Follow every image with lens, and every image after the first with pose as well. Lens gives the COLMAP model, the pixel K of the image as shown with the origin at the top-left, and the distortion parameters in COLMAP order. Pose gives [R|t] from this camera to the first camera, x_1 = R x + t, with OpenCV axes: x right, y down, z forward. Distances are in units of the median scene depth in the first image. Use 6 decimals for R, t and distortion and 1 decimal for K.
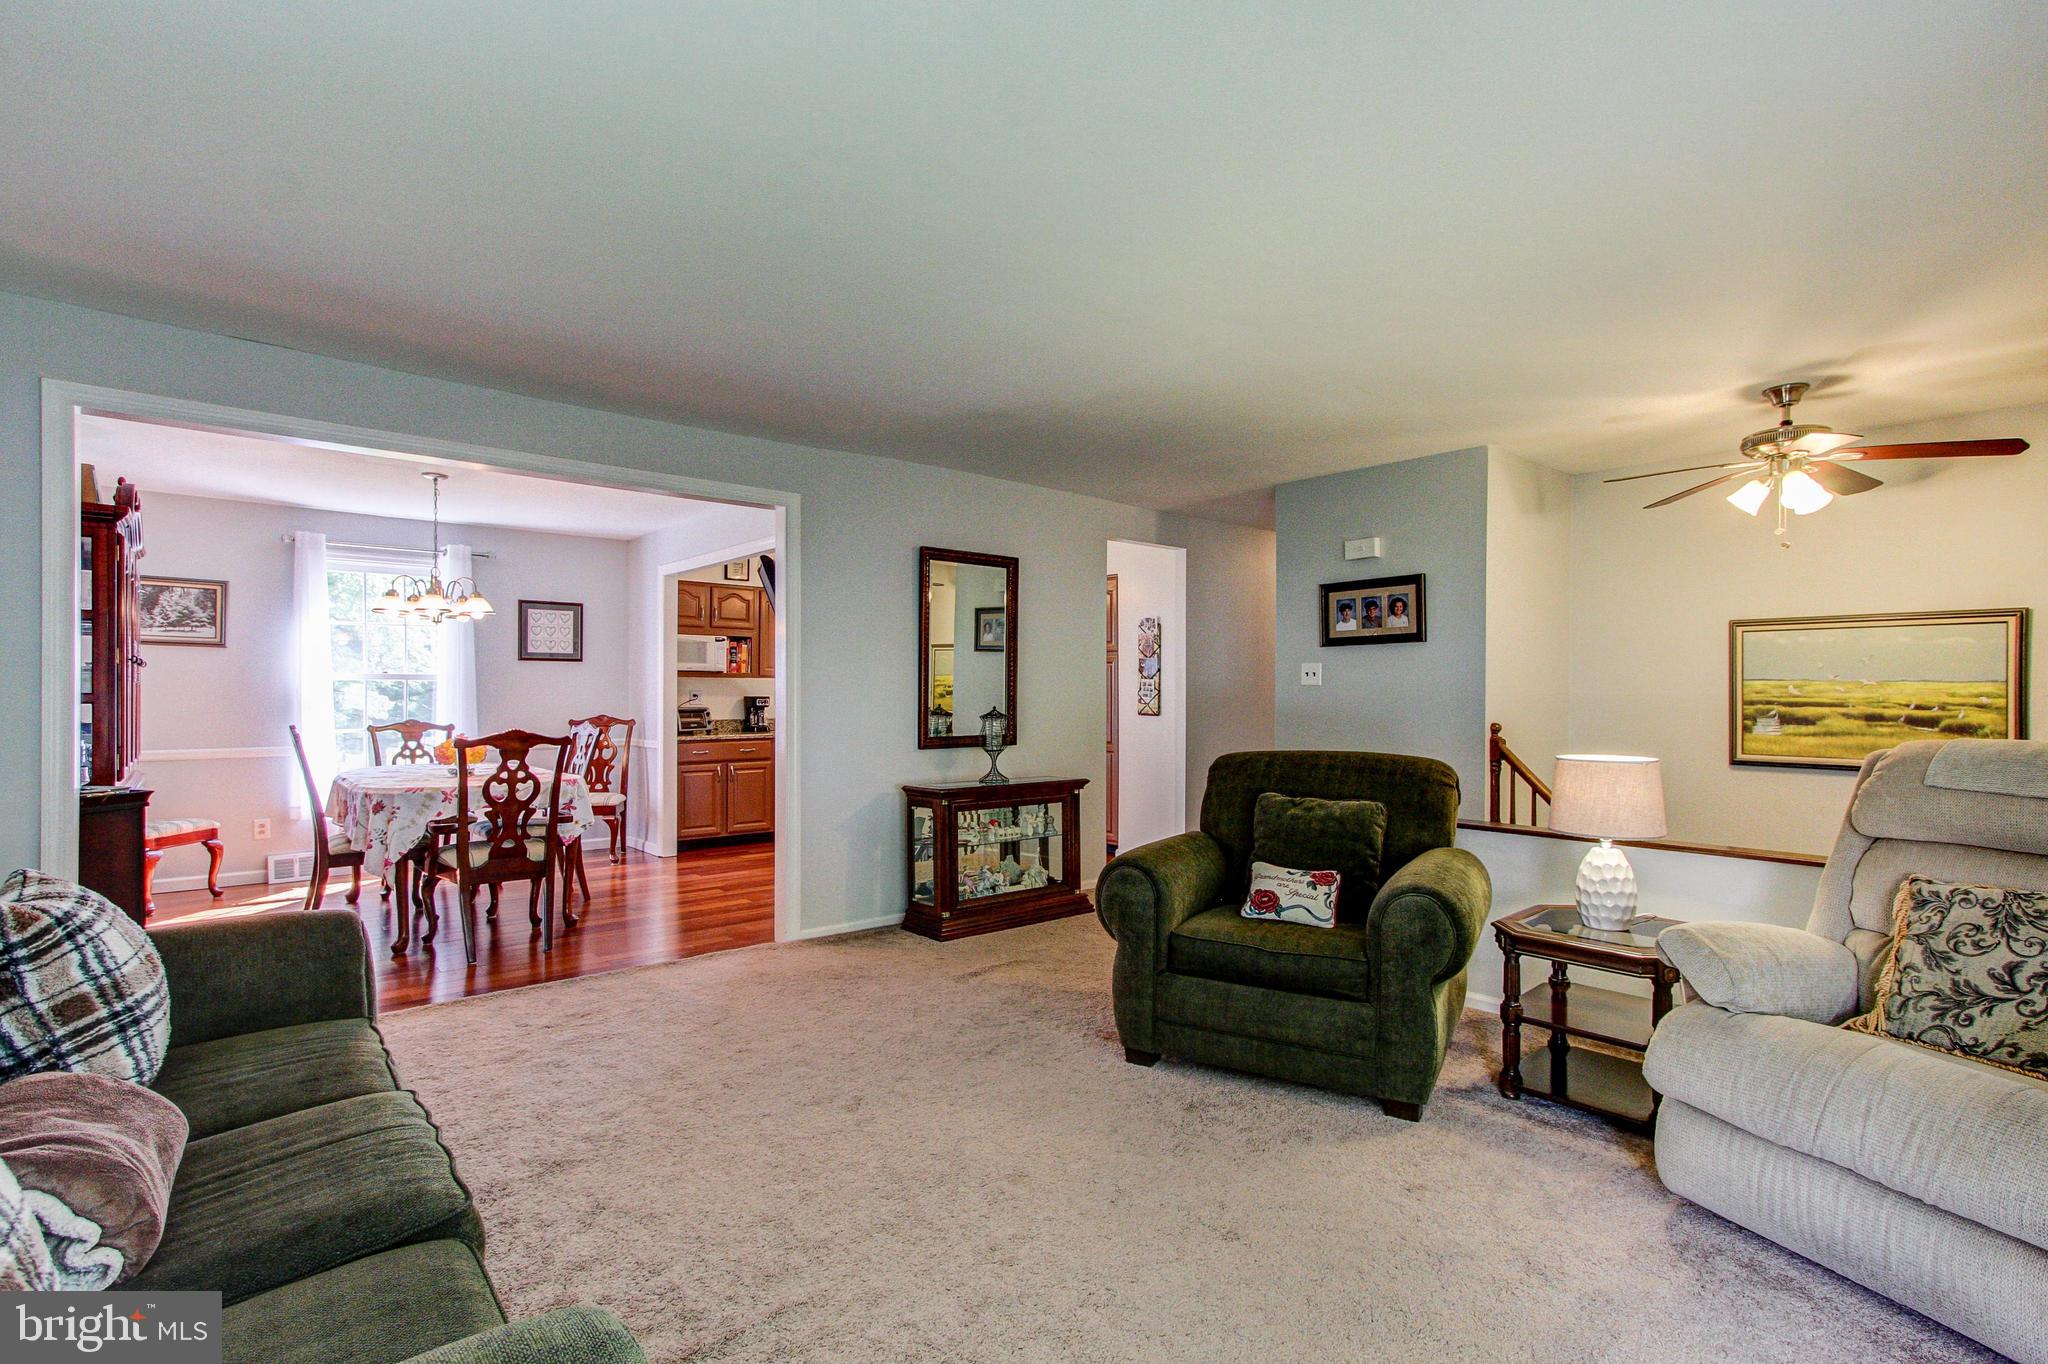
lens RADIAL K [[964.1, 0, 1028.4], [0, 964.1, 689.0], [0, 0, 1]] dist [-0.002370, -0.000774]
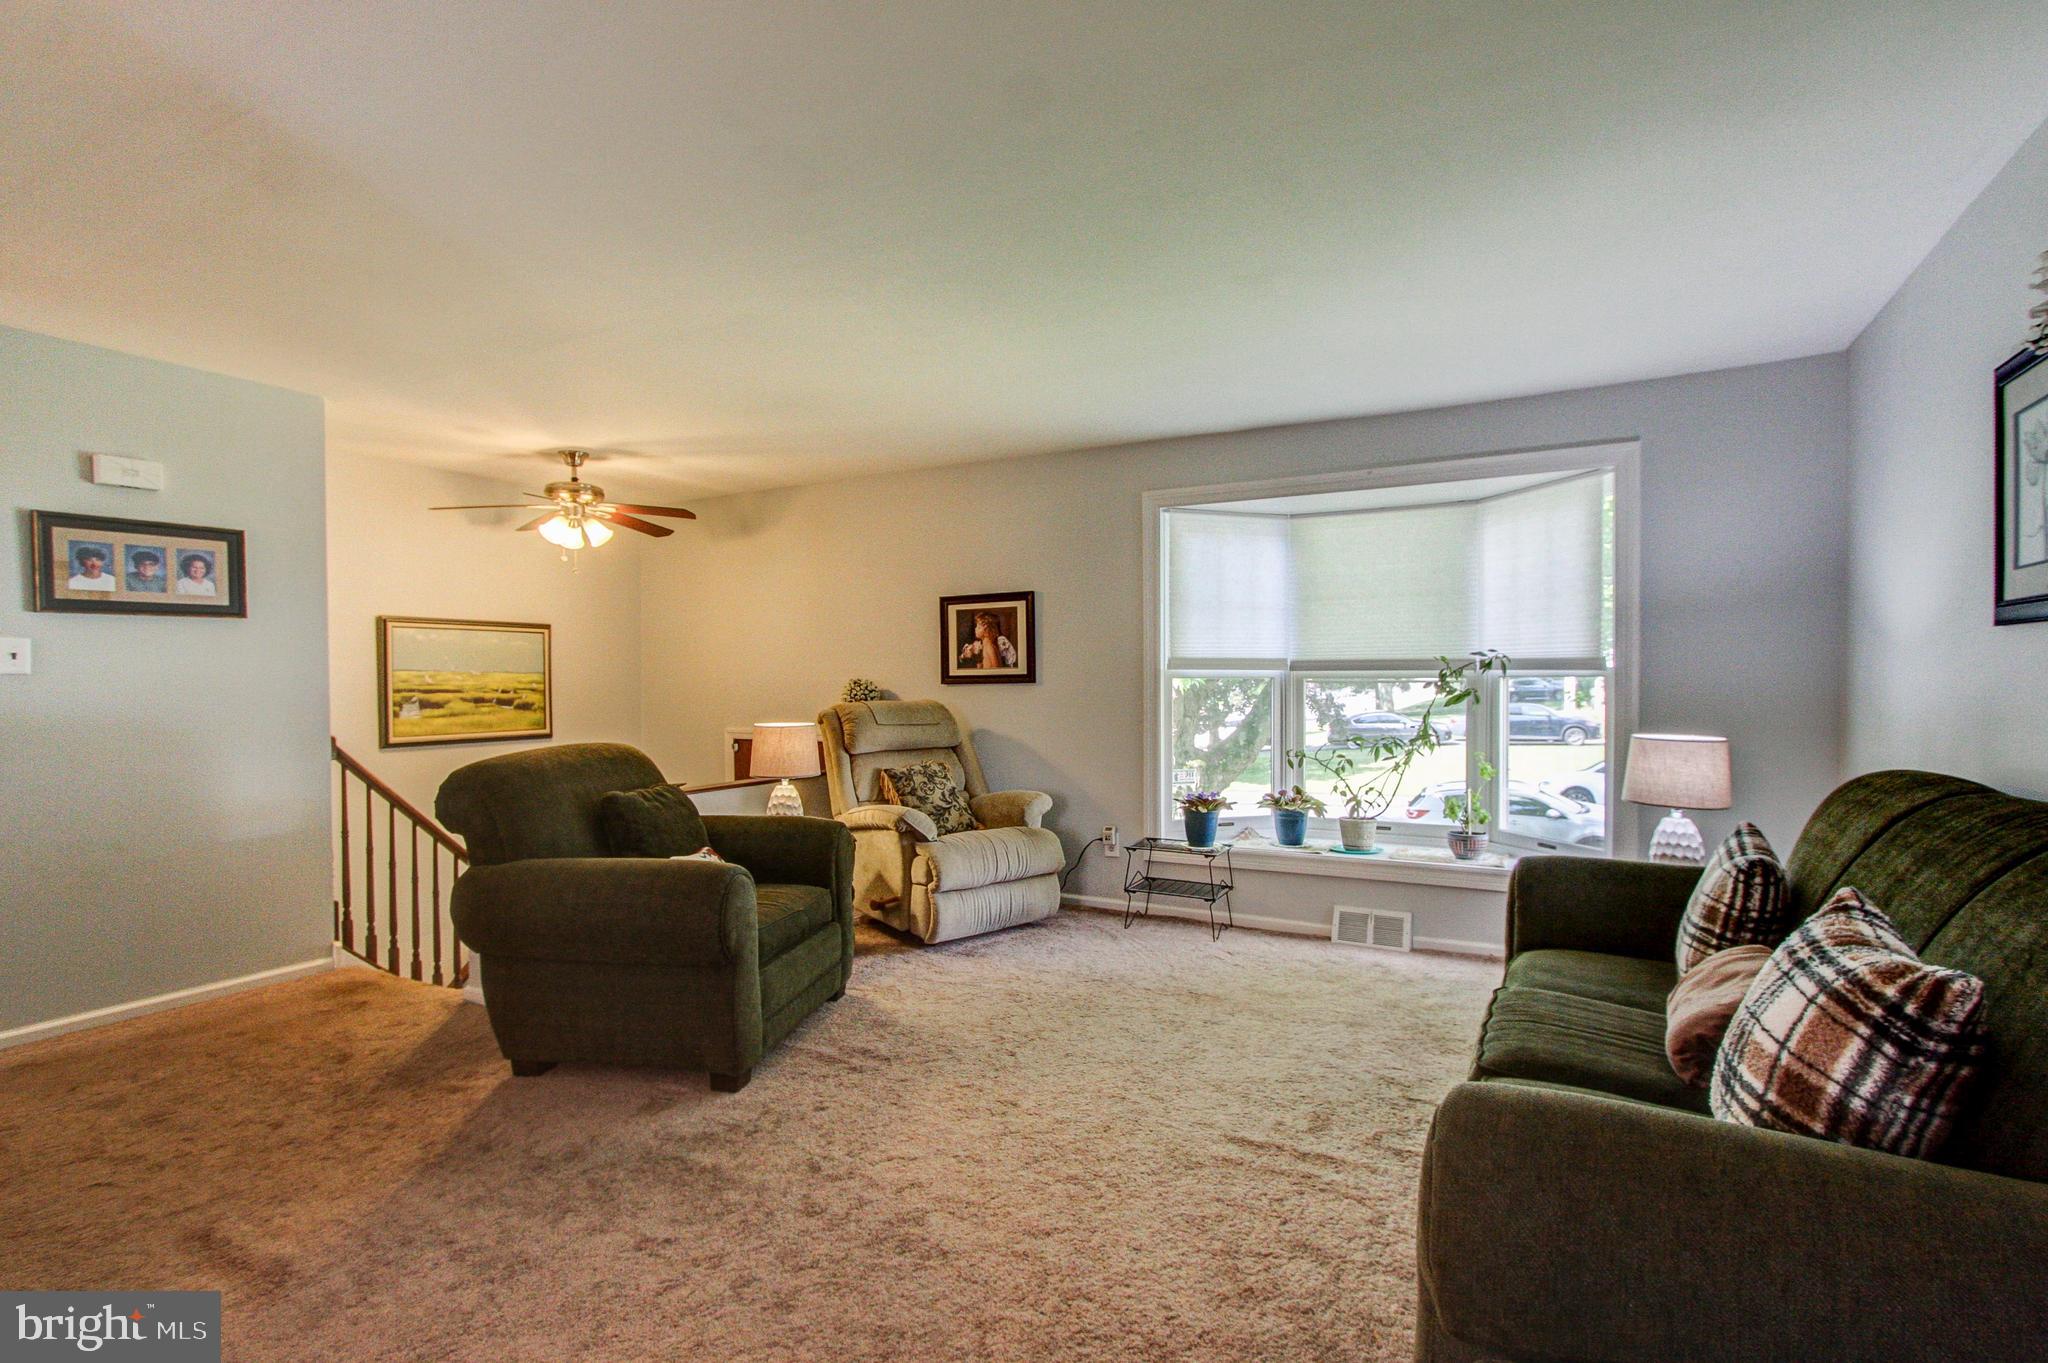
lens RADIAL K [[999.8, 0, 1009.3], [0, 999.8, 685.7], [0, 0, 1]] dist [-0.005452, -0.000317]
pose [[-0.346828, -0.008763, 0.937888, -0.587950], [0.002341, 0.999945, 0.010208, -0.001873], [-0.937926, 0.005736, -0.346789, 0.742169]]
